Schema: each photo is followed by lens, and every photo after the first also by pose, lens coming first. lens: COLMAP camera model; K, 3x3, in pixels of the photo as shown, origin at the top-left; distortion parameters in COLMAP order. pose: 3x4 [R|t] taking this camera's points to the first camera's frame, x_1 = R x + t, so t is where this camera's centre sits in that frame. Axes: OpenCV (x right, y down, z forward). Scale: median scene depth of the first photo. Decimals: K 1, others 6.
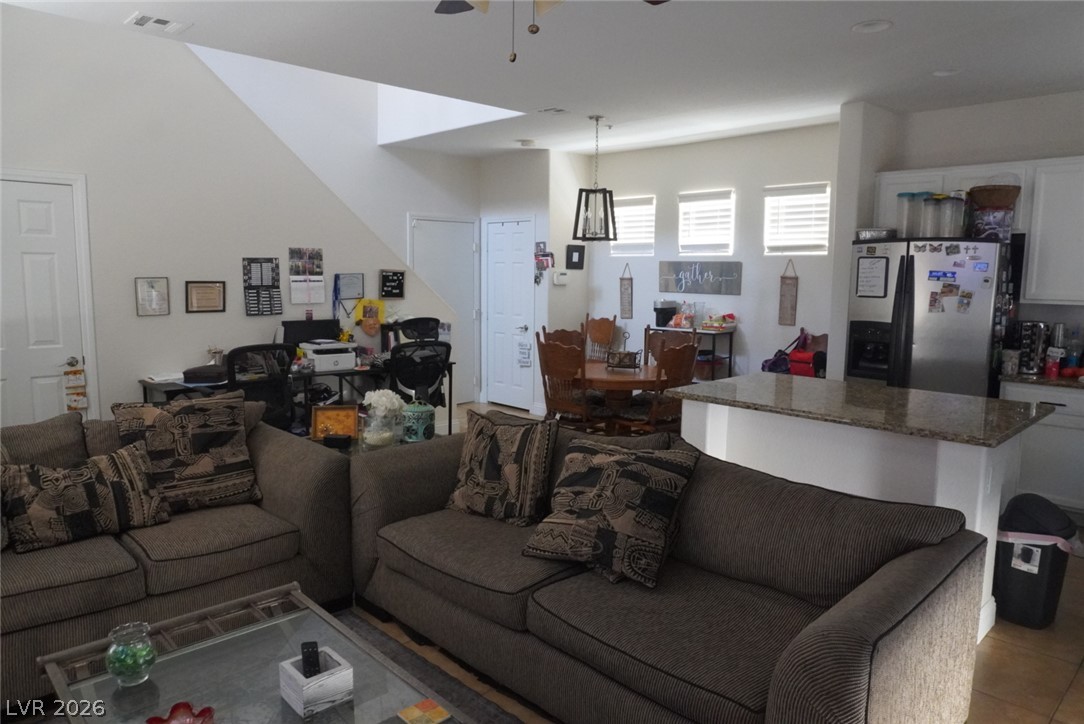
lens RADIAL K [[732.3, 0, 543.7], [0, 732.3, 358.4], [0, 0, 1]] dist [-0.036312, 0.013039]
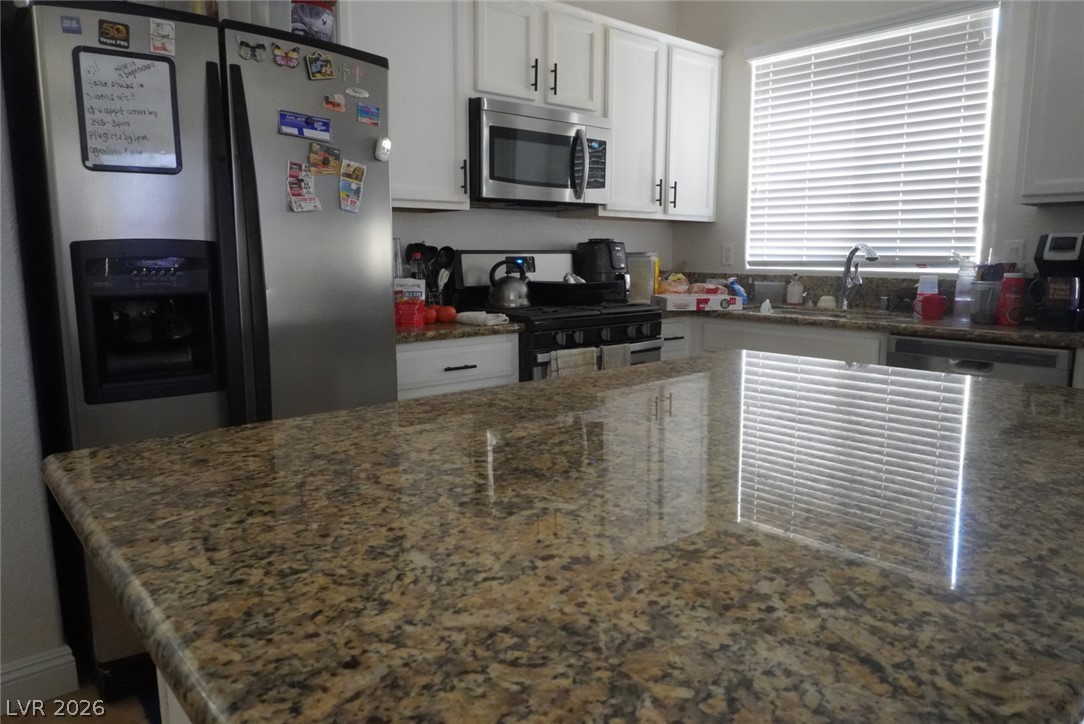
lens RADIAL K [[732.3, 0, 542.8], [0, 732.3, 369.3], [0, 0, 1]] dist [-0.036312, 0.013039]
pose [[0.056917, -0.160993, 0.985313, 0.088235], [0.127409, 0.980015, 0.152767, -0.016040], [-0.990216, 0.116842, 0.076291, 0.708951]]
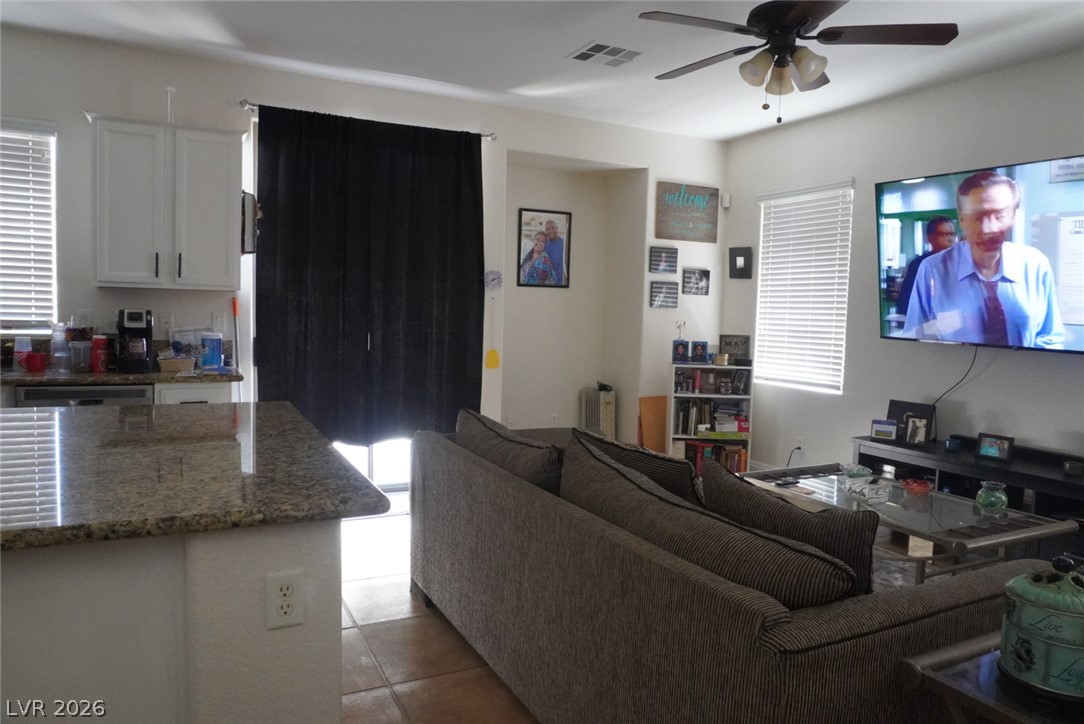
lens RADIAL K [[732.3, 0, 543.5], [0, 732.3, 359.6], [0, 0, 1]] dist [-0.036312, 0.013039]
pose [[-0.947964, -0.059793, 0.312711, -0.041968], [0.000317, 0.982028, 0.188734, -0.082628], [-0.318376, 0.179012, -0.930909, 0.978895]]
